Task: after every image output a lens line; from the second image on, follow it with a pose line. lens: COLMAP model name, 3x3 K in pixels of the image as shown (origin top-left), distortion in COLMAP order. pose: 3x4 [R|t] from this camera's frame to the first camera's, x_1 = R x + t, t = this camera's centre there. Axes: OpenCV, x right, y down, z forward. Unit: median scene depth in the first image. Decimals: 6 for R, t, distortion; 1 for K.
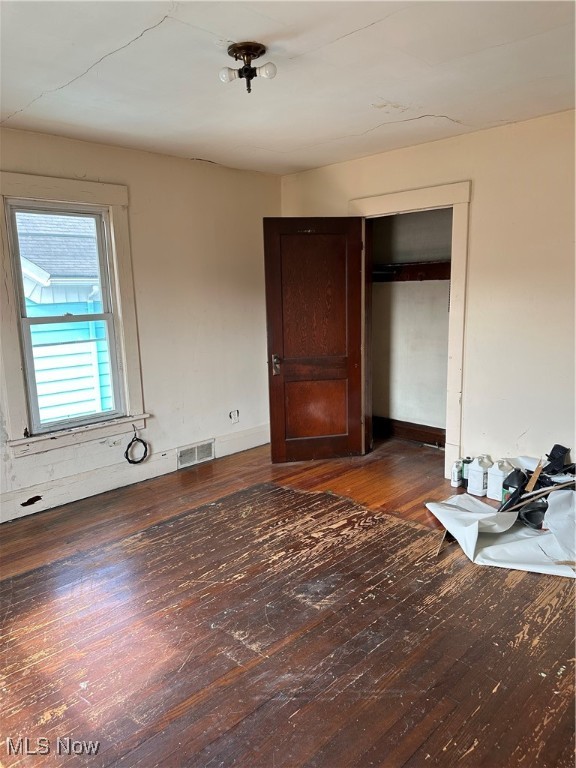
lens RADIAL K [[541.6, 0, 290.8], [0, 541.6, 381.8], [0, 0, 1]] dist [0.026721, -0.019659]
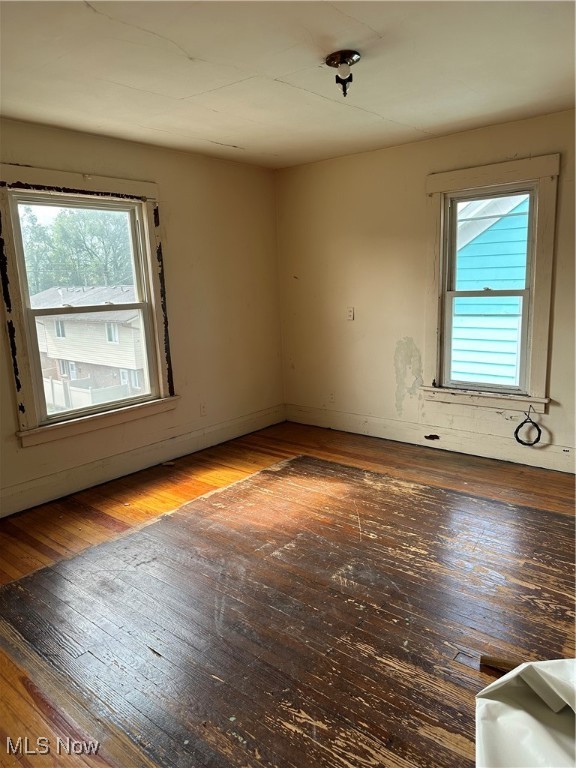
lens RADIAL K [[541.6, 0, 291.4], [0, 541.6, 385.6], [0, 0, 1]] dist [0.026721, -0.019659]
pose [[0.082001, 0.216548, -0.972822, 0.705861], [-0.140060, 0.968926, 0.203875, -0.109322], [0.986742, 0.119536, 0.109782, 0.536113]]
